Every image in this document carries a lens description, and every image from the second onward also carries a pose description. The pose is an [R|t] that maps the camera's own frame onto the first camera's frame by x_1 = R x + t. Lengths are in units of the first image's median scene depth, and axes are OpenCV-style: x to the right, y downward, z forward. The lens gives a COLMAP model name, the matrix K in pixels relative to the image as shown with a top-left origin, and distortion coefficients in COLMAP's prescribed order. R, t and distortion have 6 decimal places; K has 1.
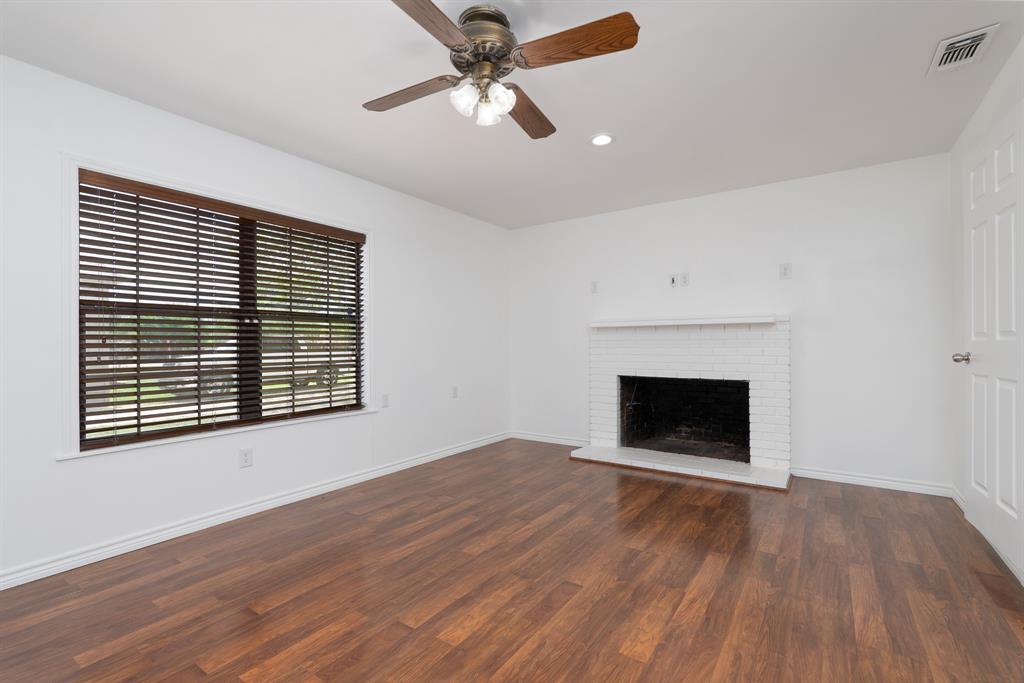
lens RADIAL K [[453.6, 0, 512.0], [0, 453.6, 341.5], [0, 0, 1]] dist [-0.002834, -0.000430]
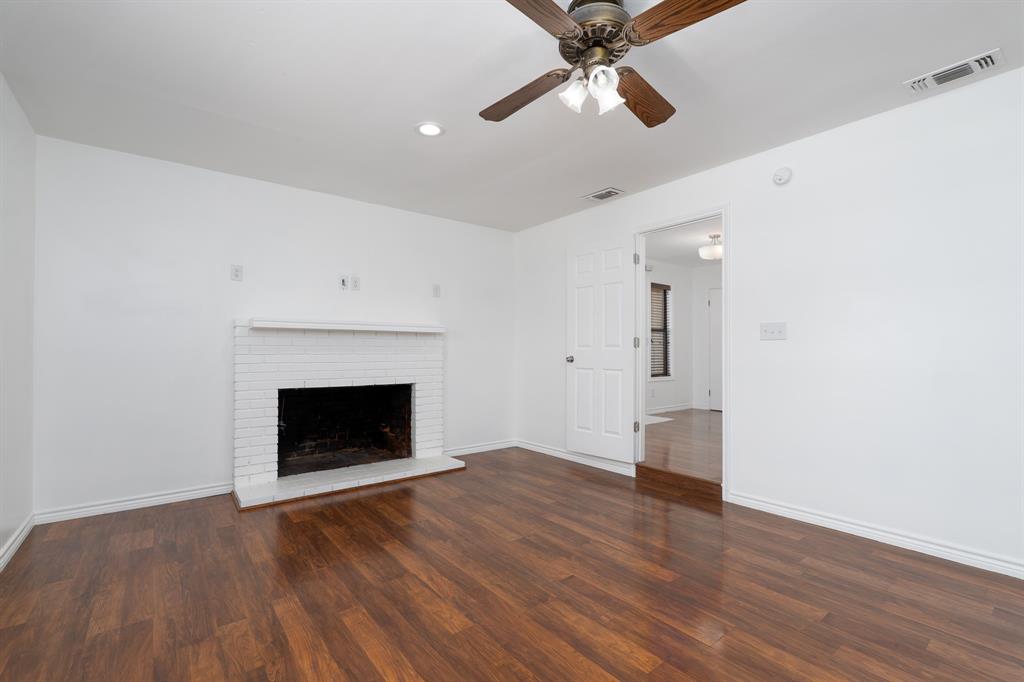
lens RADIAL K [[457.8, 0, 514.1], [0, 457.8, 344.8], [0, 0, 1]] dist [-0.000975, -0.000056]
pose [[0.288425, 0.019849, 0.957297, -0.728885], [-0.010207, 0.999792, -0.017655, 0.012225], [-0.957448, -0.004679, 0.288567, 0.643499]]
